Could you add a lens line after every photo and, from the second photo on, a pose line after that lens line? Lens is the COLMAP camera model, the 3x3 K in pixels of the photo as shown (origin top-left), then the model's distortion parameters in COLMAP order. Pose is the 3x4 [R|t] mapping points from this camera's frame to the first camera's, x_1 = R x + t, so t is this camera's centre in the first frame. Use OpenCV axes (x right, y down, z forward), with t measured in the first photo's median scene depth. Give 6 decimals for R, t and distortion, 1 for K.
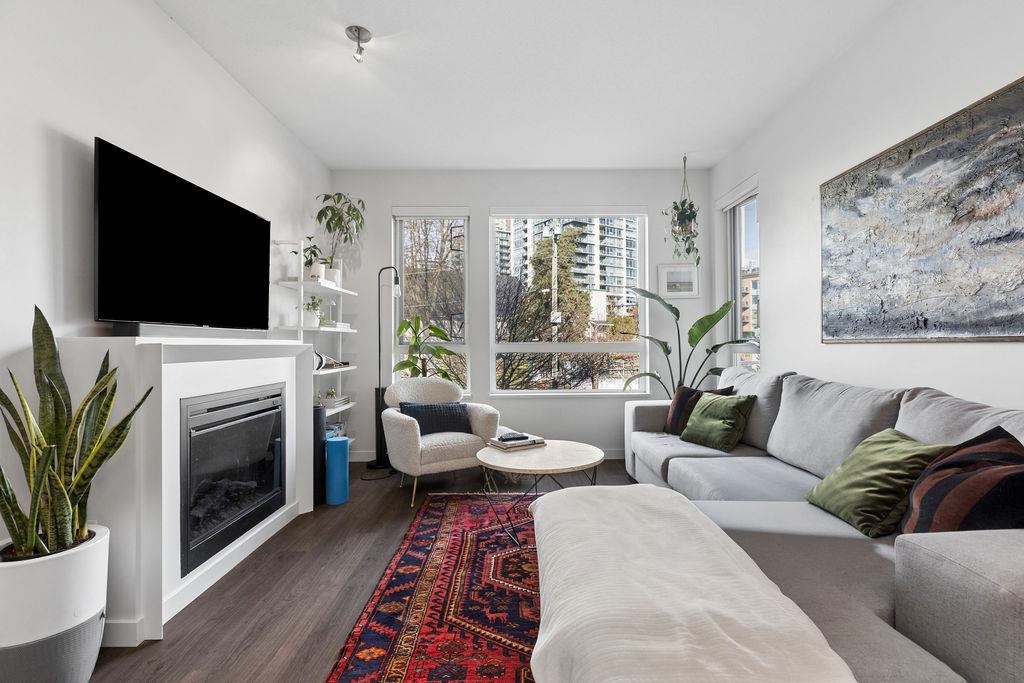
lens RADIAL K [[467.8, 0, 516.1], [0, 467.8, 342.0], [0, 0, 1]] dist [0.007389, 0.000152]
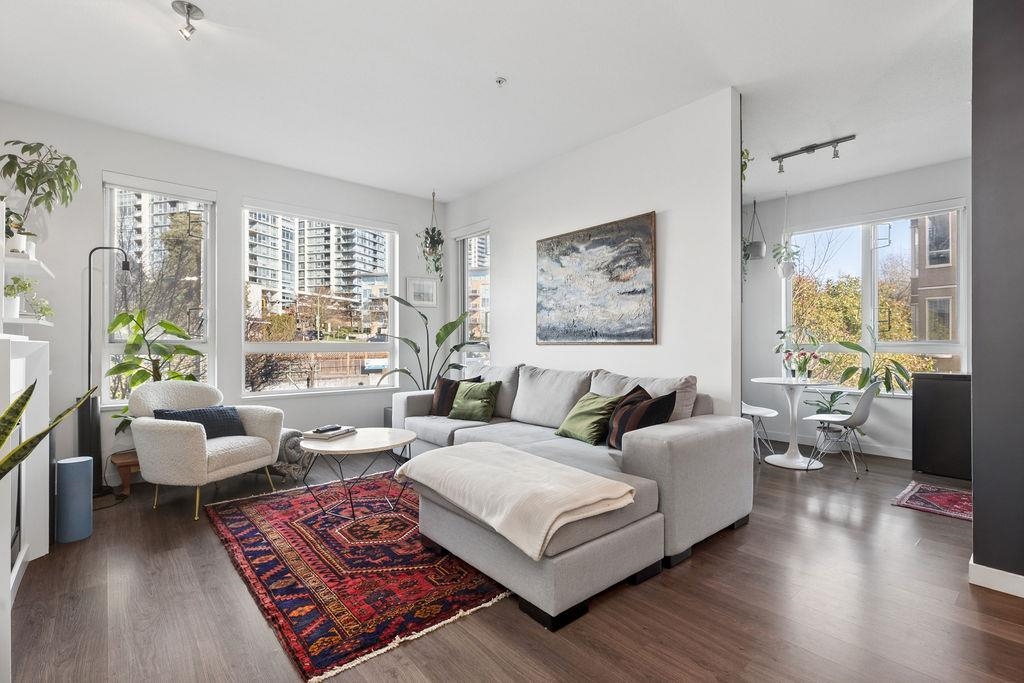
lens RADIAL K [[467.8, 0, 519.2], [0, 467.8, 349.2], [0, 0, 1]] dist [0.007389, 0.000152]
pose [[0.761365, -0.000379, 0.648324, -0.381800], [-0.009542, 0.999885, 0.011790, -0.000132], [-0.648254, -0.015163, 0.761273, -0.126426]]
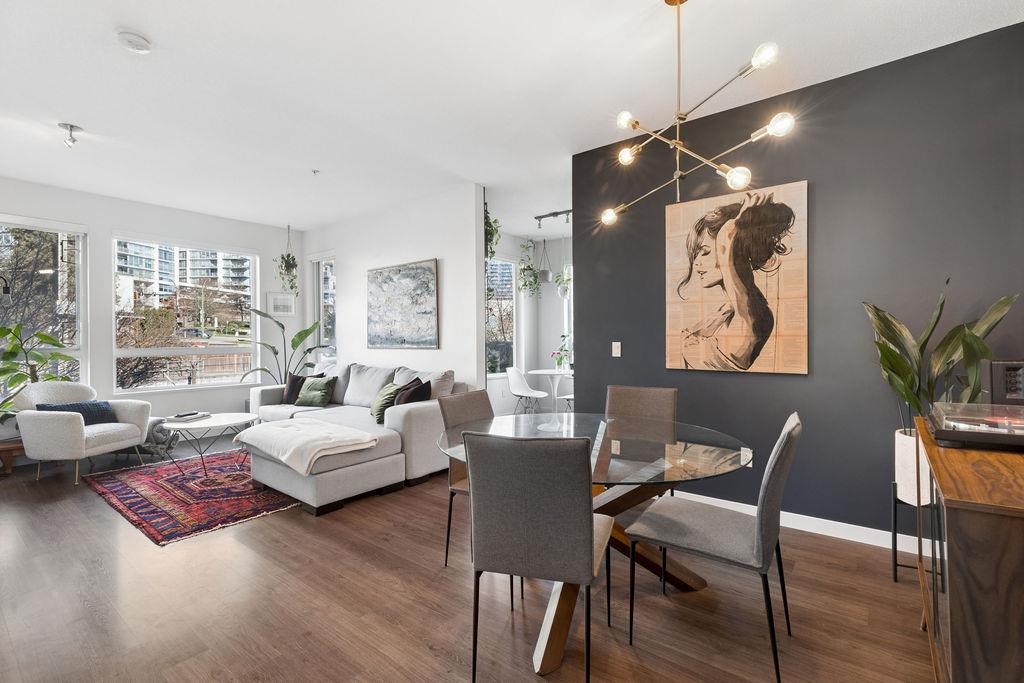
lens RADIAL K [[467.8, 0, 512.5], [0, 467.8, 340.0], [0, 0, 1]] dist [0.007389, 0.000152]
pose [[0.635739, 0.000215, 0.771904, -0.508449], [-0.003264, 0.999992, 0.002410, -0.040219], [-0.771897, -0.004052, 0.635735, -0.762088]]
